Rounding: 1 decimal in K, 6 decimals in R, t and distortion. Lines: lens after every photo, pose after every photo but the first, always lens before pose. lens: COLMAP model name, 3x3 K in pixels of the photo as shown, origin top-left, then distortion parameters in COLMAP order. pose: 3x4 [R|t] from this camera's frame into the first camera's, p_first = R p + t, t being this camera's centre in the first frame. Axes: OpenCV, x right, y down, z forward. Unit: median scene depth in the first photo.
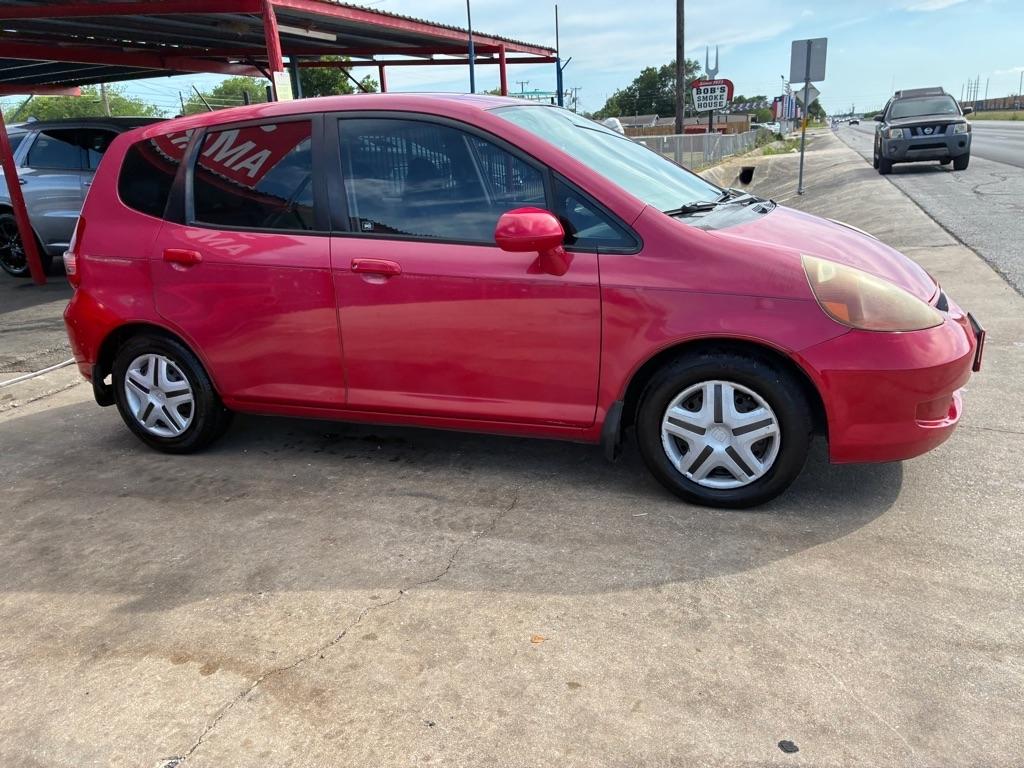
lens RADIAL K [[775.2, 0, 513.0], [0, 775.2, 379.1], [0, 0, 1]] dist [0.042142, -0.042652]
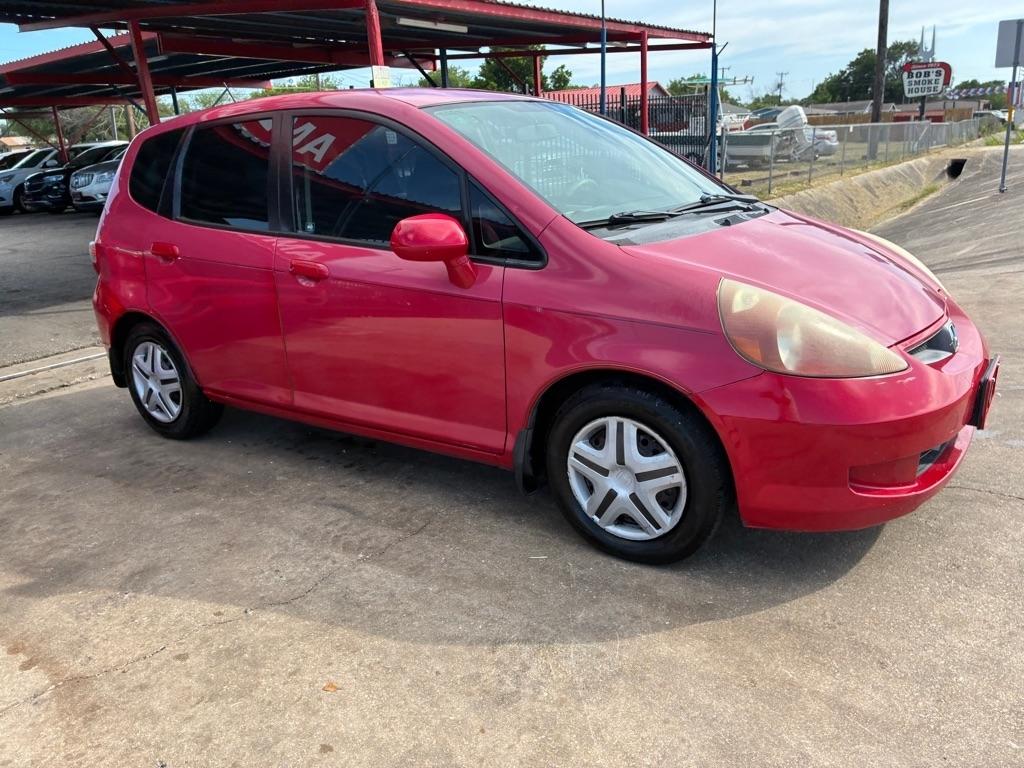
lens RADIAL K [[771.3, 0, 517.4], [0, 771.3, 383.2], [0, 0, 1]] dist [0.059587, -0.087981]
pose [[0.972211, 0.071941, -0.222779, 0.299035], [-0.067766, 0.997353, 0.026342, -0.045381], [0.224085, -0.010513, 0.974513, 0.109421]]
